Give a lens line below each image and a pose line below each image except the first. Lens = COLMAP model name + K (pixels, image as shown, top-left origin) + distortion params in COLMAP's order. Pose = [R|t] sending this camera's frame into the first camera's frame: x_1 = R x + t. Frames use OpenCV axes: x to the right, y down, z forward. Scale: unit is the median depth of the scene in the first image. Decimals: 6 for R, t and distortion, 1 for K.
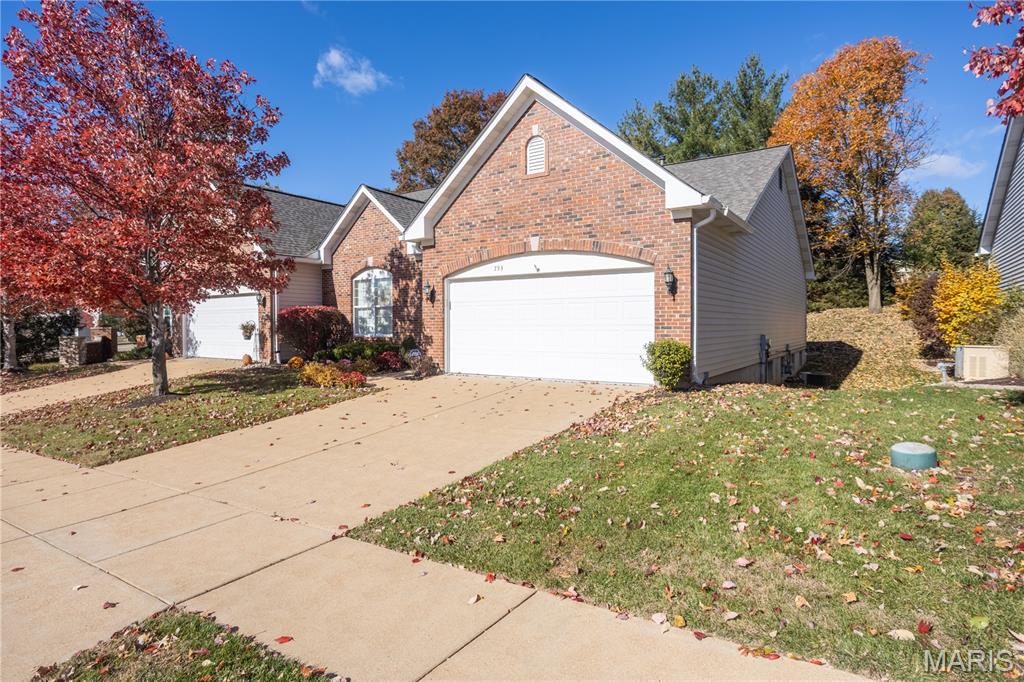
lens RADIAL K [[551.5, 0, 502.6], [0, 551.5, 338.2], [0, 0, 1]] dist [0.000106, 0.002497]
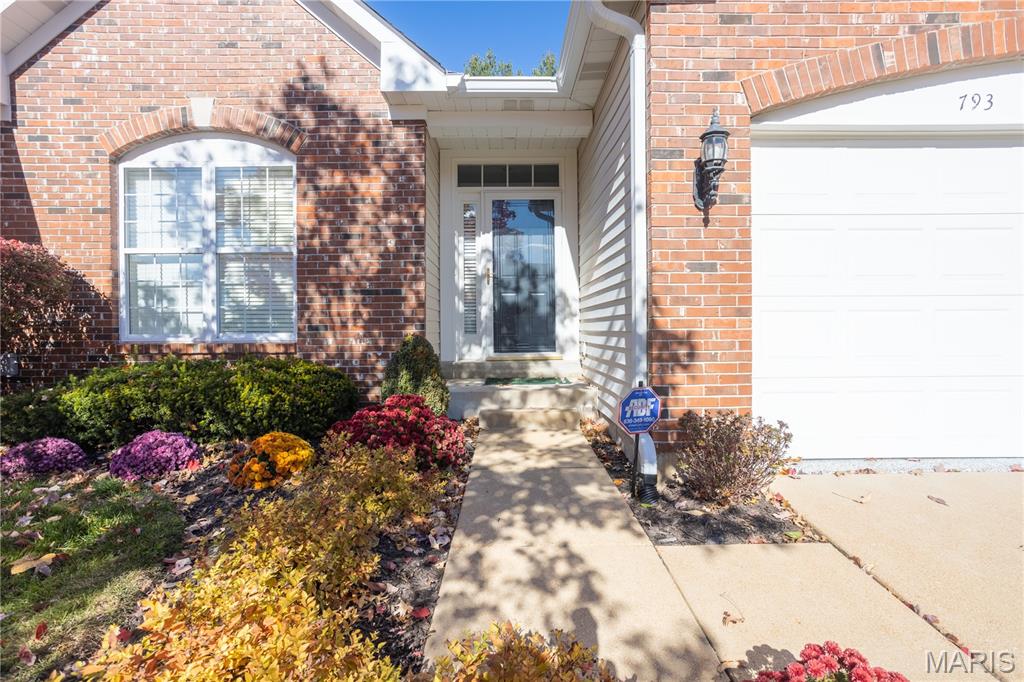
lens RADIAL K [[502.9, 0, 505.3], [0, 502.9, 339.0], [0, 0, 1]] dist [-0.026625, 0.003594]
pose [[0.817300, -0.015795, 0.575996, -0.366416], [0.016531, 0.999856, 0.003962, -0.003531], [-0.575975, 0.006284, 0.817443, 0.917486]]
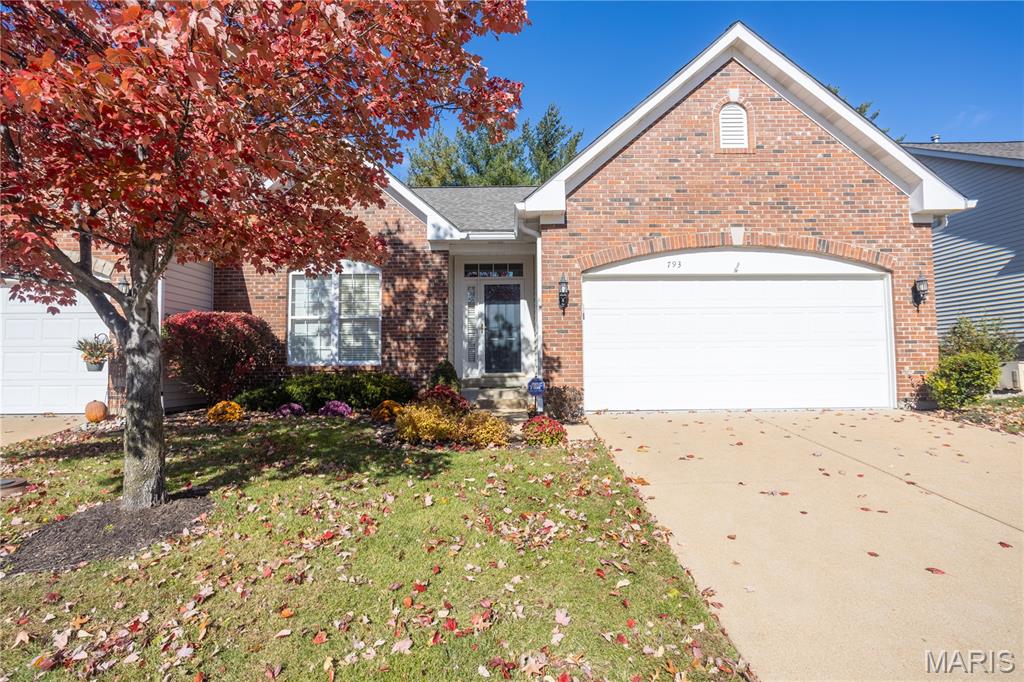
lens RADIAL K [[551.5, 0, 511.7], [0, 551.5, 341.3], [0, 0, 1]] dist [0.000106, 0.002497]
pose [[0.817748, 0.020448, 0.575213, -0.605705], [0.019703, 0.997788, -0.063482, 0.019834], [-0.575239, 0.063246, 0.815537, 0.517928]]
